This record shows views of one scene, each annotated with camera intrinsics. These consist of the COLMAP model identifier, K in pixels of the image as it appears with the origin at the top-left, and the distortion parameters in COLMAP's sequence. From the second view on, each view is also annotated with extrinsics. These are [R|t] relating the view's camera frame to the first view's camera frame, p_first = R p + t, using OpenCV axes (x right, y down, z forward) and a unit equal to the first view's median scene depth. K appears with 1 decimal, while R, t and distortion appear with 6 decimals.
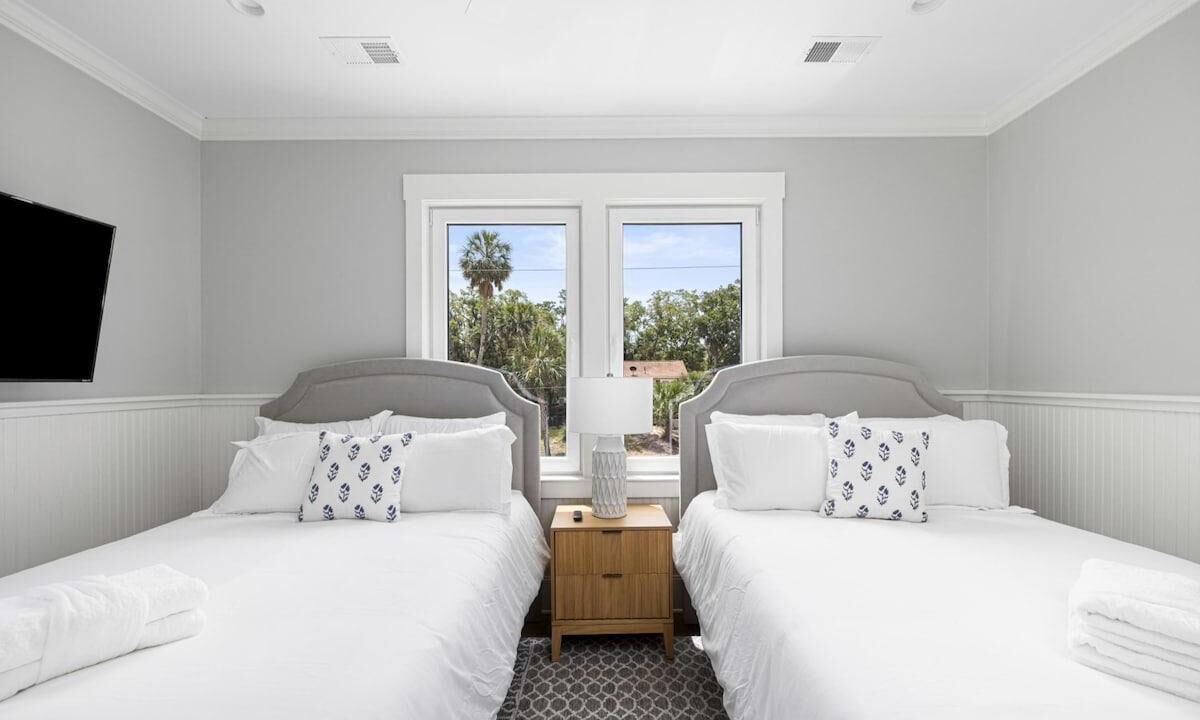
lens RADIAL K [[506.9, 0, 596.8], [0, 506.9, 379.0], [0, 0, 1]] dist [-0.001383, 0.000036]
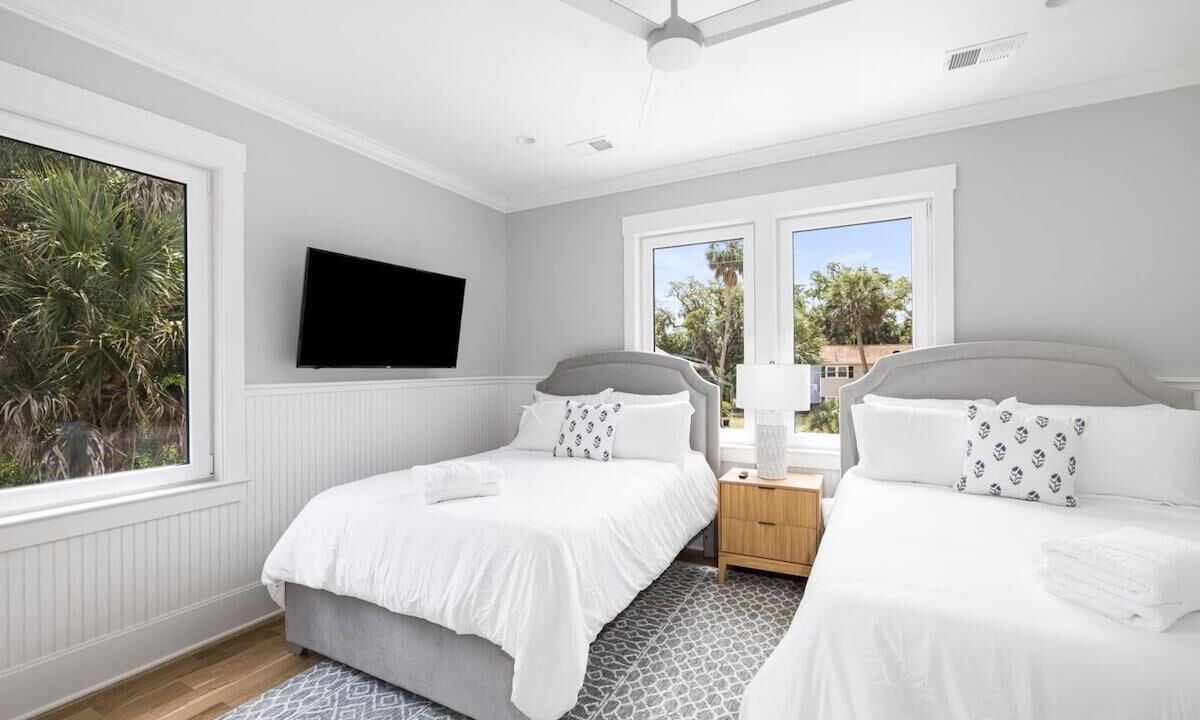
lens RADIAL K [[556.6, 0, 600.0], [0, 556.6, 360.0], [0, 0, 1]] dist [-0.001635, -0.000274]
pose [[0.872808, -0.006927, -0.488014, 0.341010], [0.002743, 0.999953, -0.009287, -0.002310], [0.488055, 0.006767, 0.872787, -0.393289]]
